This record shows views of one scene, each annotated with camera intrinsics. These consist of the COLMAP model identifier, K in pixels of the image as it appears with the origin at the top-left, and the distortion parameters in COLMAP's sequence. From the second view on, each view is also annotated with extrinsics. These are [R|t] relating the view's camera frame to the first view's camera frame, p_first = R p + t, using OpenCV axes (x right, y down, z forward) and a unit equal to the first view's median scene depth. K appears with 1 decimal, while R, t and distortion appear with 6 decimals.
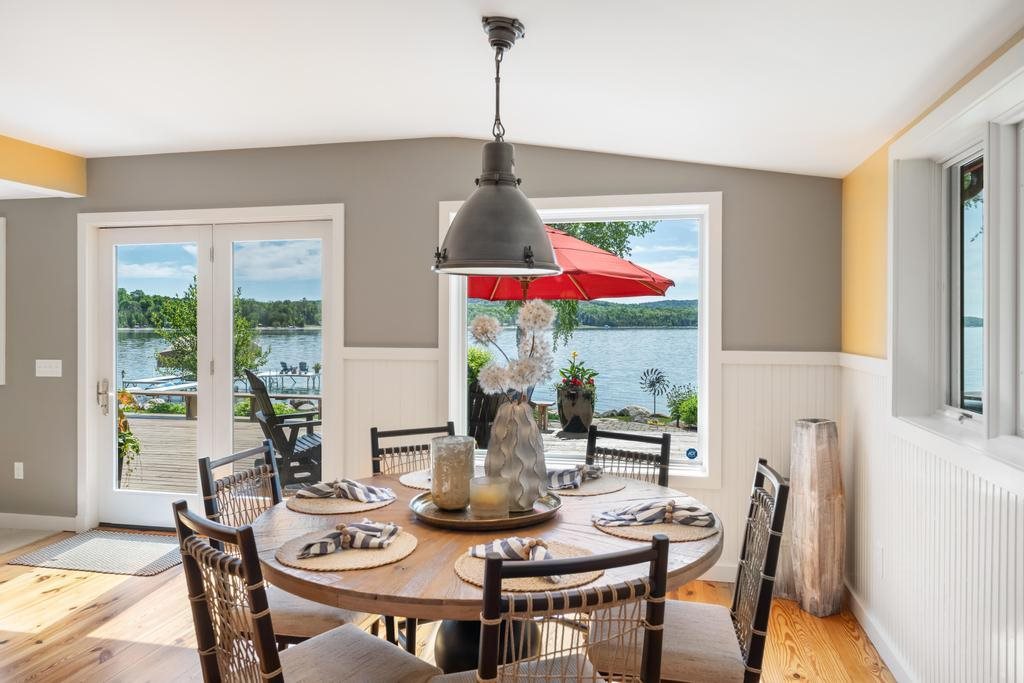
lens RADIAL K [[689.2, 0, 511.6], [0, 689.2, 330.6], [0, 0, 1]] dist [-0.003038, 0.004459]
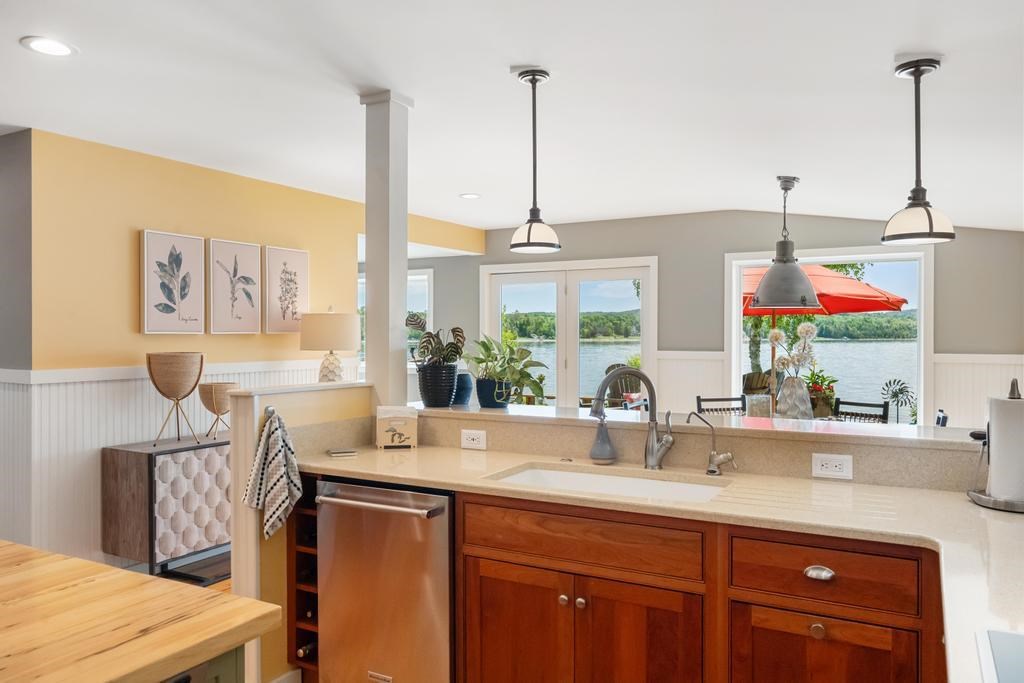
lens RADIAL K [[733.4, 0, 516.5], [0, 733.4, 341.7], [0, 0, 1]] dist [0.008972, 0.008364]
pose [[0.959967, 0.000397, -0.280112, -0.100191], [-0.001050, 0.999997, -0.002182, 0.008575], [0.280110, 0.002389, 0.959965, -0.712278]]
